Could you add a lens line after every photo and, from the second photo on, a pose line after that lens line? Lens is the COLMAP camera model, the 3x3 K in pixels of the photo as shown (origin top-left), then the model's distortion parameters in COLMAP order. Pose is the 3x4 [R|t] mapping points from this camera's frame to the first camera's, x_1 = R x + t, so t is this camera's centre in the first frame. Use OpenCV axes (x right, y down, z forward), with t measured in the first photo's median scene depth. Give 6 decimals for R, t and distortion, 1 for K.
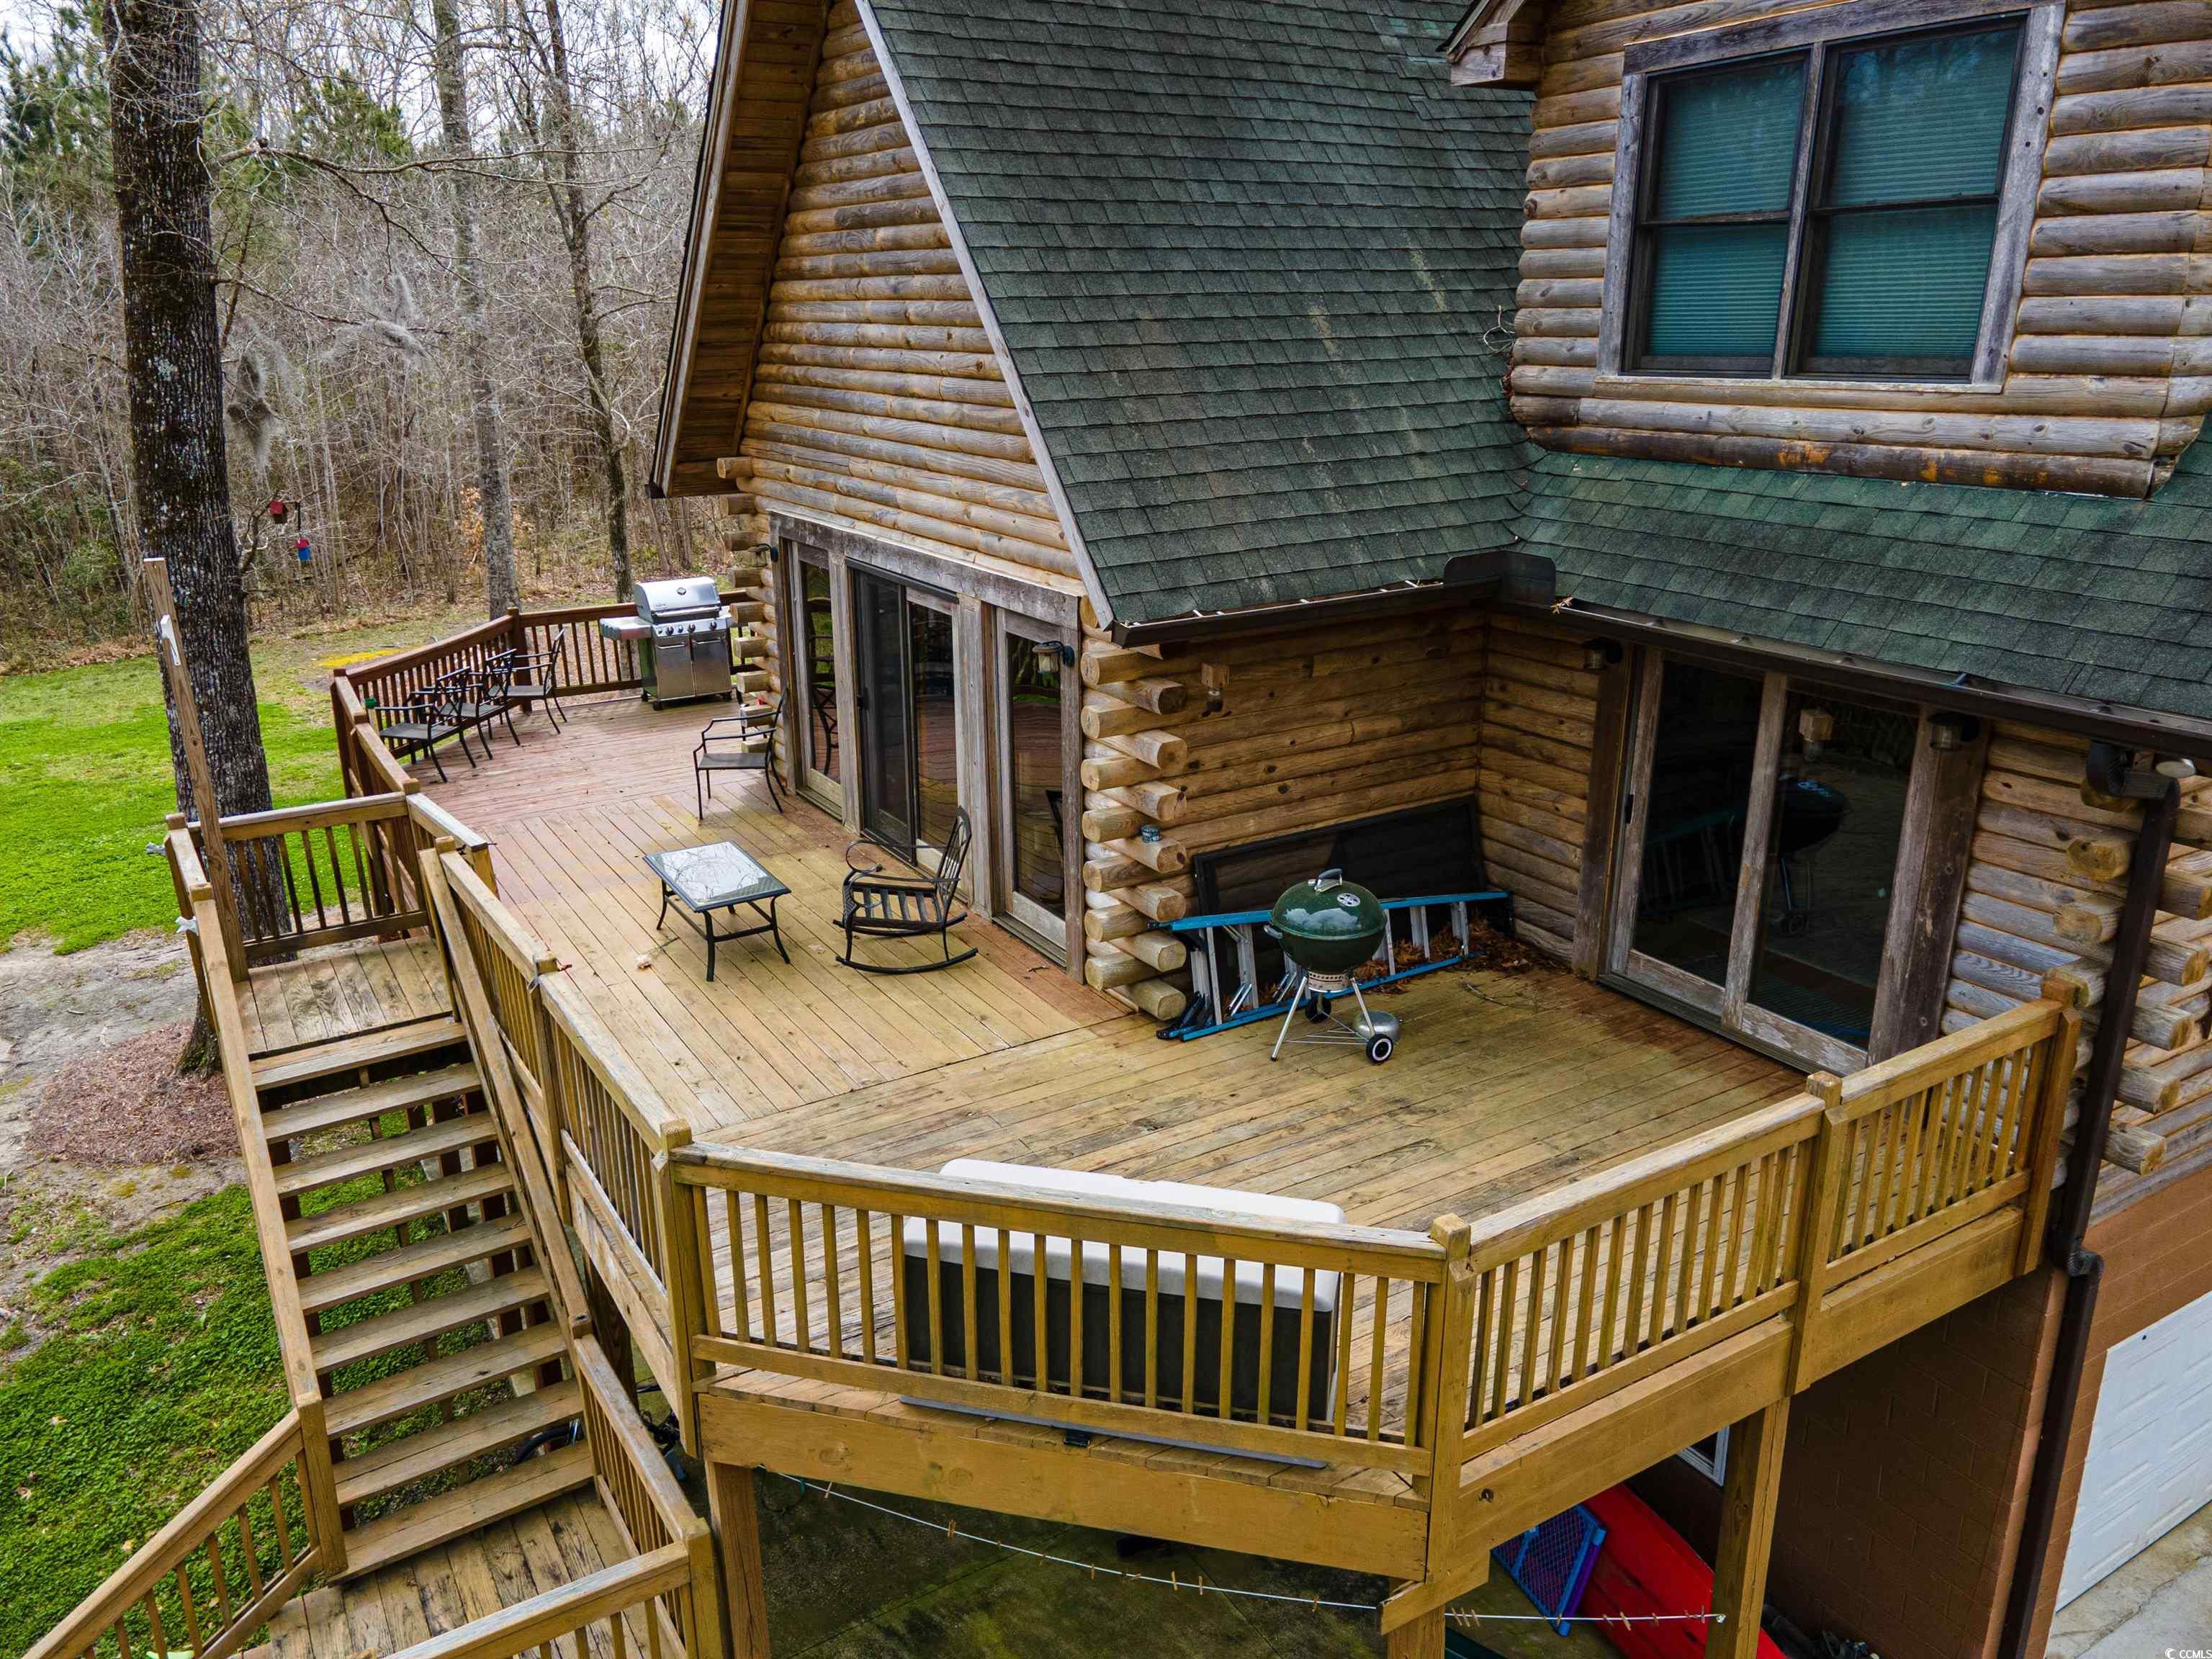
lens RADIAL K [[1607.4, 0, 1112.2], [0, 1607.4, 837.6], [0, 0, 1]] dist [0.055070, -0.005422]
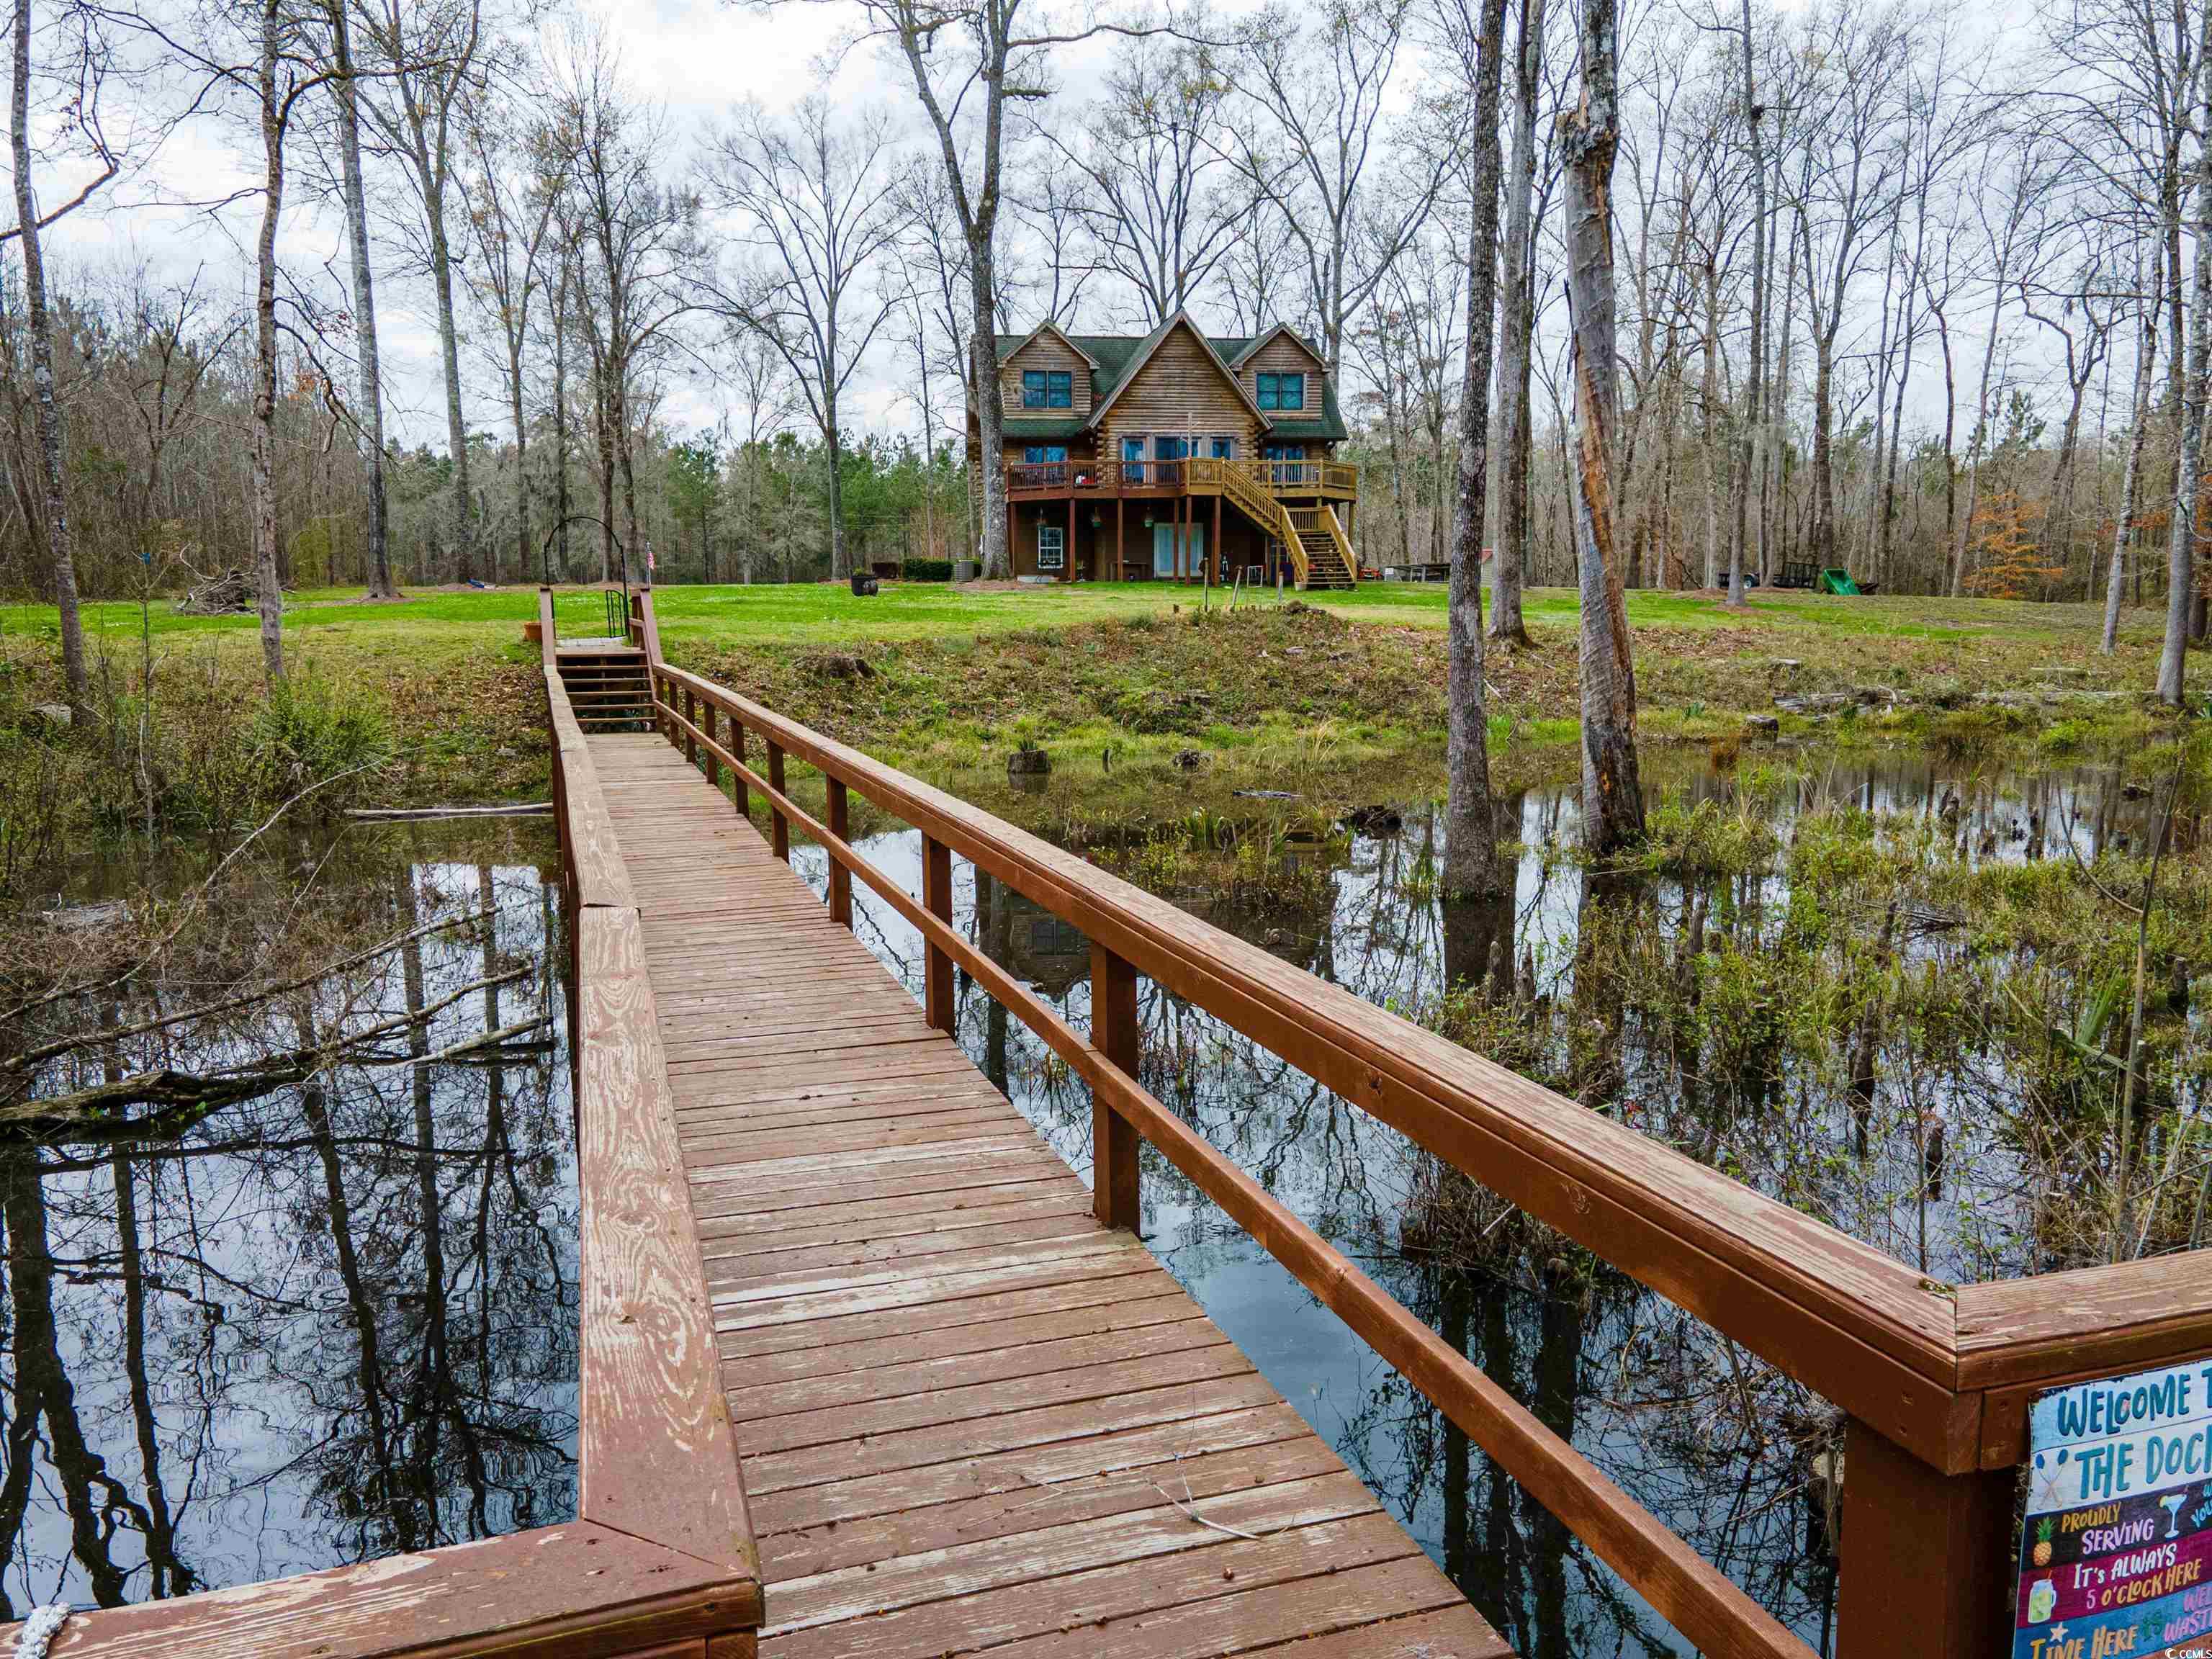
lens RADIAL K [[1607.4, 0, 1112.2], [0, 1607.4, 837.6], [0, 0, 1]] dist [0.055070, -0.005422]
pose [[0.368436, -0.125875, 0.921092, -7.774033], [0.299716, 0.953971, 0.010482, 1.458367], [-0.880014, 0.272205, 0.389204, -0.865115]]
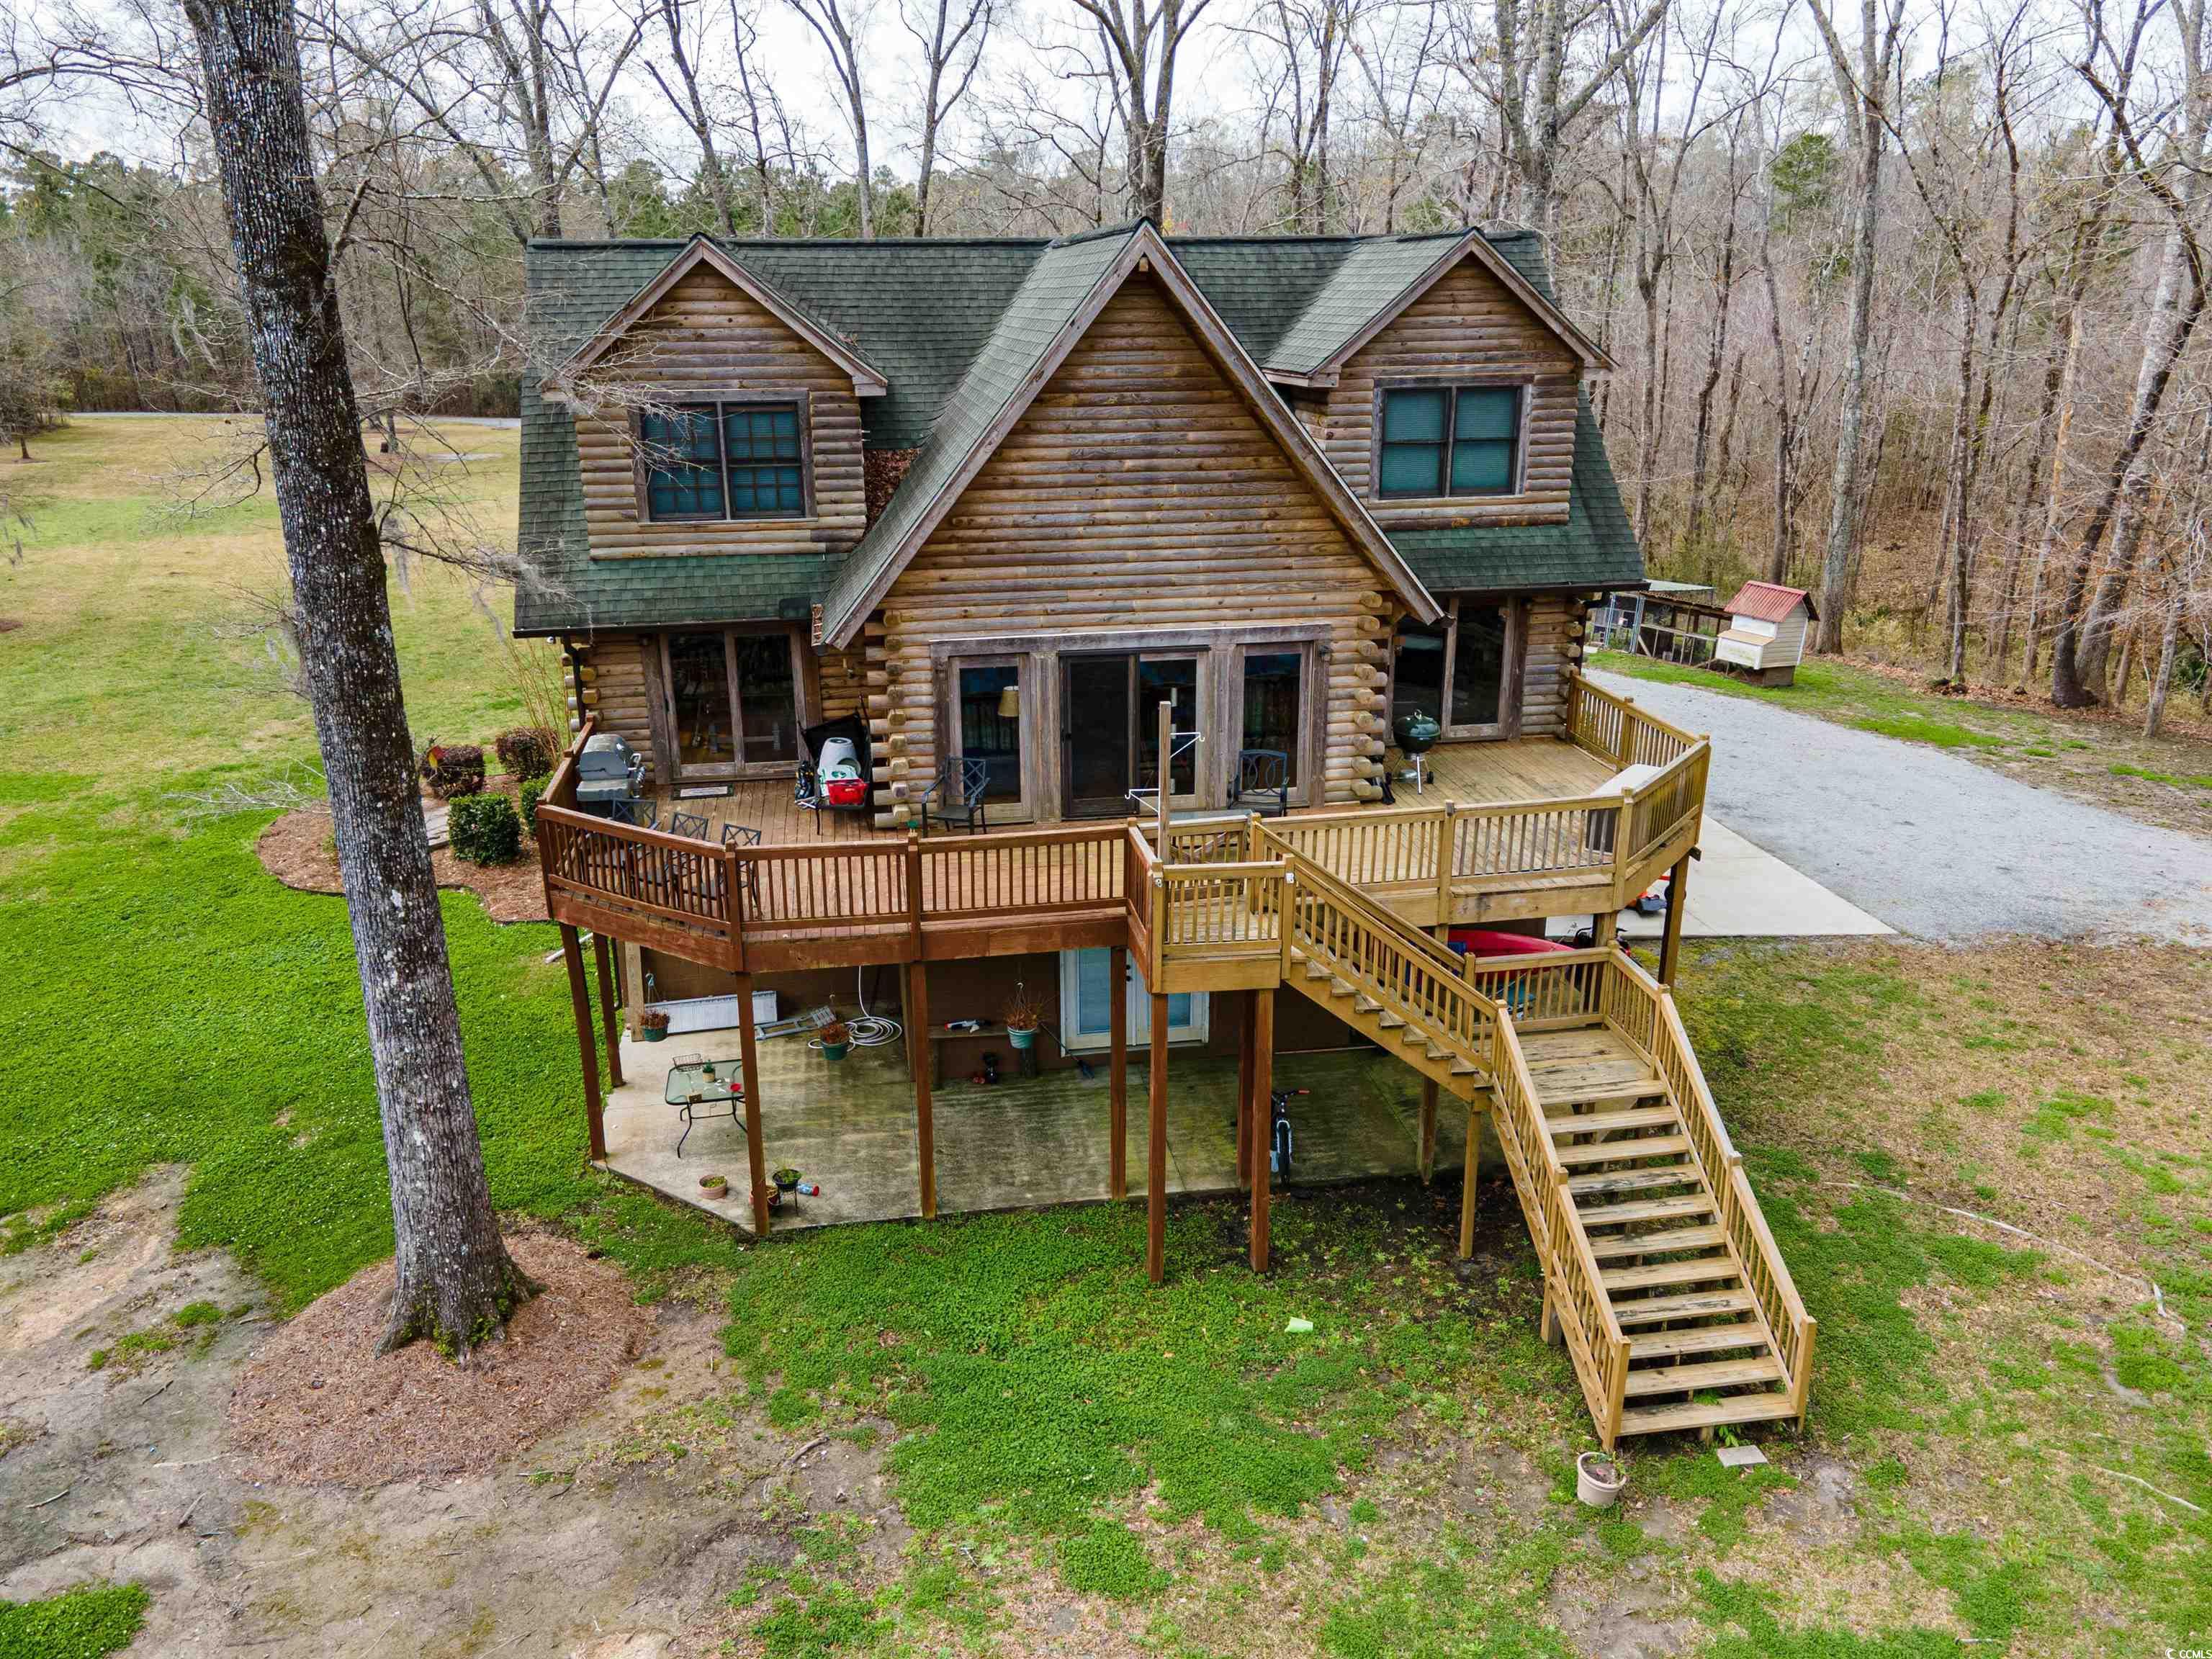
lens RADIAL K [[1607.4, 0, 1112.2], [0, 1607.4, 837.6], [0, 0, 1]] dist [0.055070, -0.005422]
pose [[0.370559, -0.289504, 0.882538, -2.399798], [0.296991, 0.937230, 0.182745, -0.408711], [-0.880047, 0.194388, 0.433279, 0.416046]]
